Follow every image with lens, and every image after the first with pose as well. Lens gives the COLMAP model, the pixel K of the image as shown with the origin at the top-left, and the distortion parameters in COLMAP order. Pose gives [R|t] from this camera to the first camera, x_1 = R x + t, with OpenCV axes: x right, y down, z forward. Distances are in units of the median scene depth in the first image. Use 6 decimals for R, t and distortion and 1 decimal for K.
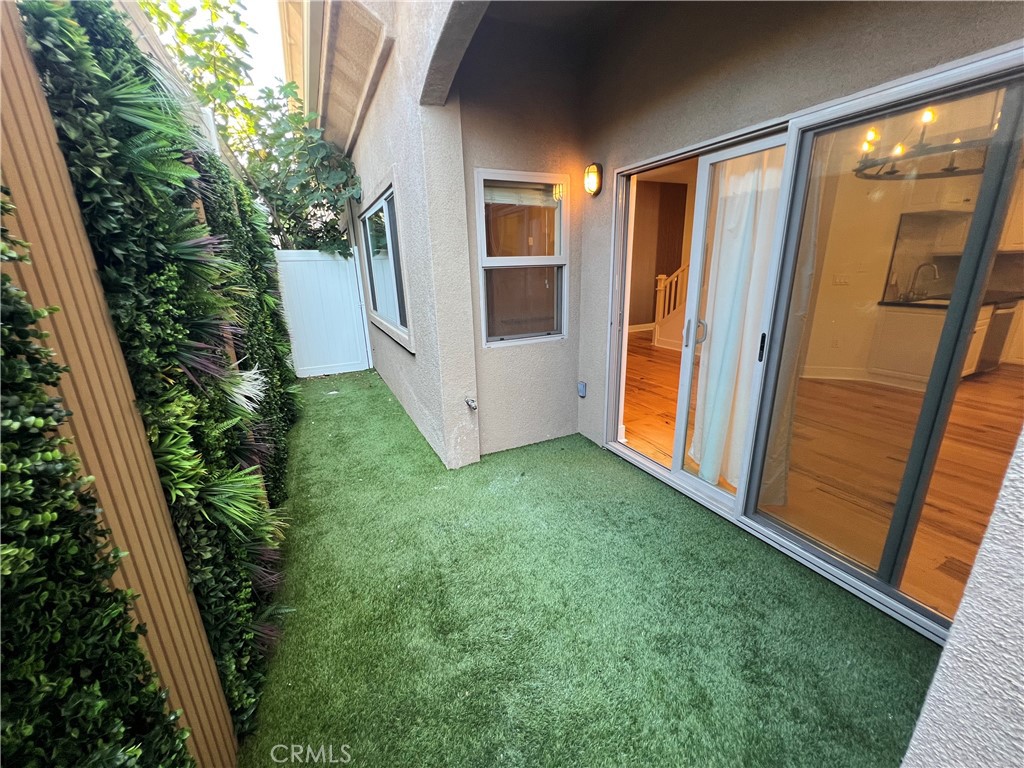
lens RADIAL K [[408.8, 0, 516.4], [0, 408.8, 382.7], [0, 0, 1]] dist [-0.002513, 0.000410]
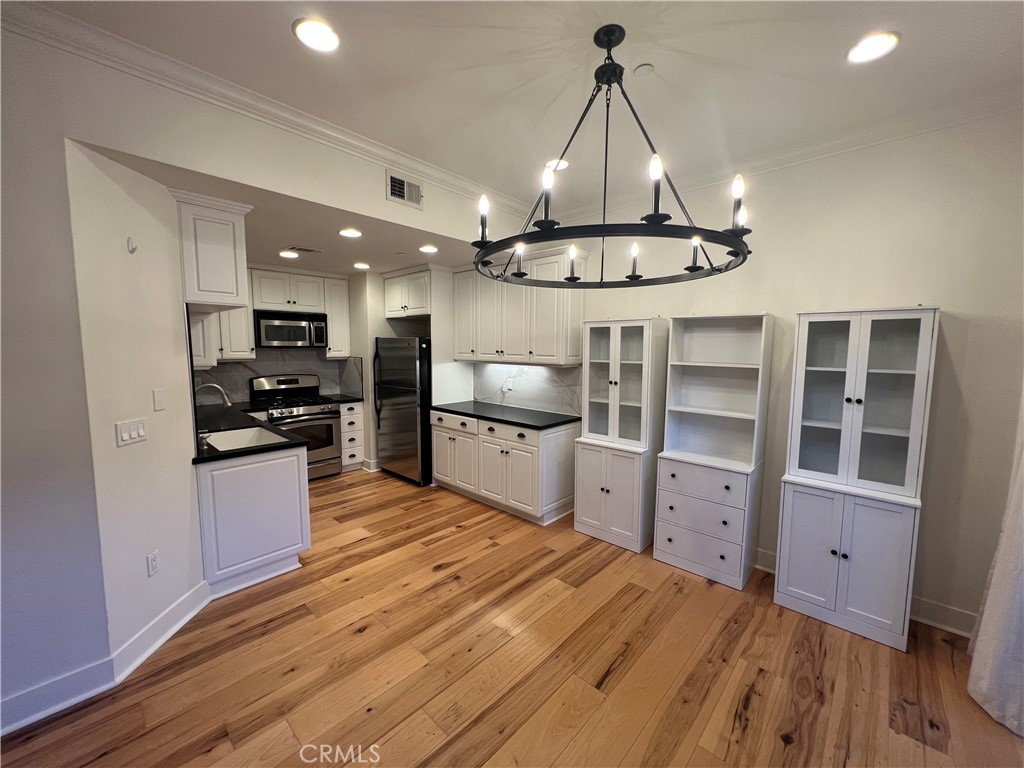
lens RADIAL K [[408.8, 0, 513.6], [0, 408.8, 385.6], [0, 0, 1]] dist [-0.002513, 0.000410]
pose [[-0.358236, -0.069758, 0.931021, 0.168839], [0.262858, 0.949330, 0.172272, -0.181029], [-0.895864, 0.306440, -0.321747, 0.513489]]
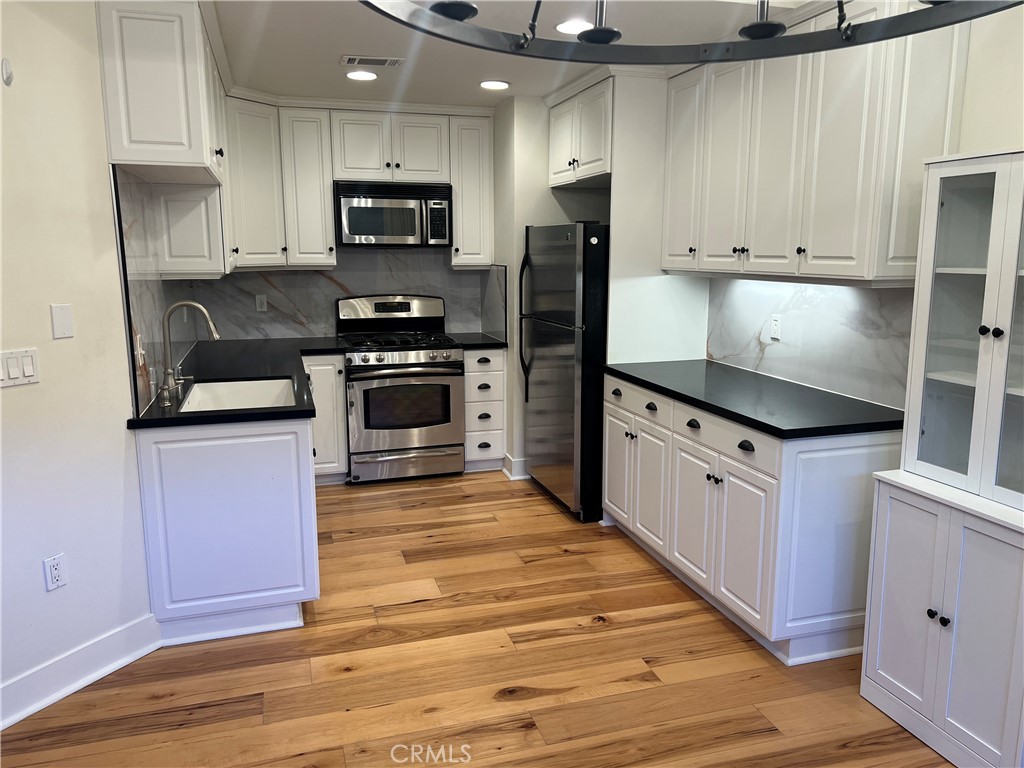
lens RADIAL K [[766.6, 0, 514.0], [0, 766.6, 387.7], [0, 0, 1]] dist [0.067336, -0.078623]
pose [[0.157705, -0.151481, 0.975798, 0.220638], [0.272314, 0.956520, 0.104478, -0.136634], [-0.949197, 0.249246, 0.192099, 0.386000]]
